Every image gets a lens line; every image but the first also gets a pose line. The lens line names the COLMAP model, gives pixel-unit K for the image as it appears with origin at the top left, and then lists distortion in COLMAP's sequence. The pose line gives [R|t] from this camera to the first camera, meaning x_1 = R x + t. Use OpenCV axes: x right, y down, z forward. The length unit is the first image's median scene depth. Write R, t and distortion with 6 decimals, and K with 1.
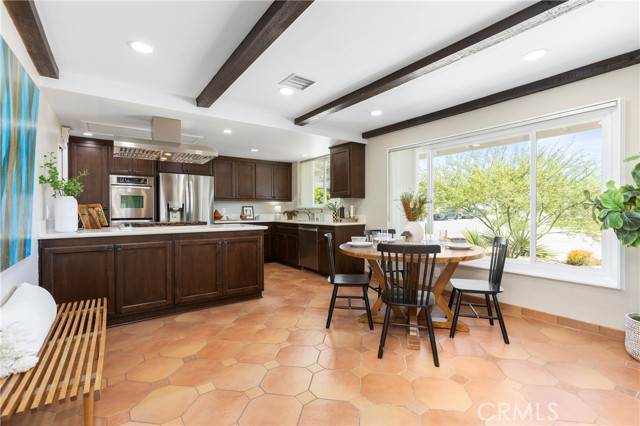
lens RADIAL K [[290.9, 0, 315.6], [0, 290.9, 213.1], [0, 0, 1]] dist [-0.020784, 0.010033]
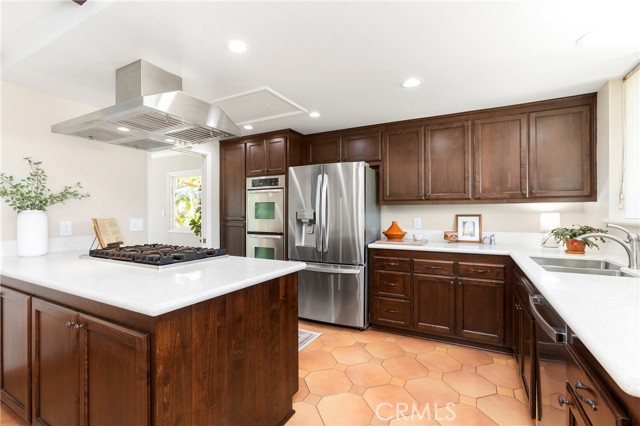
lens RADIAL K [[290.9, 0, 315.6], [0, 290.9, 213.1], [0, 0, 1]] dist [-0.020784, 0.010033]
pose [[0.451491, -0.001436, -0.892274, 0.101487], [-0.009506, 0.999934, -0.006420, -0.026708], [0.892225, 0.011381, 0.451448, 0.722113]]
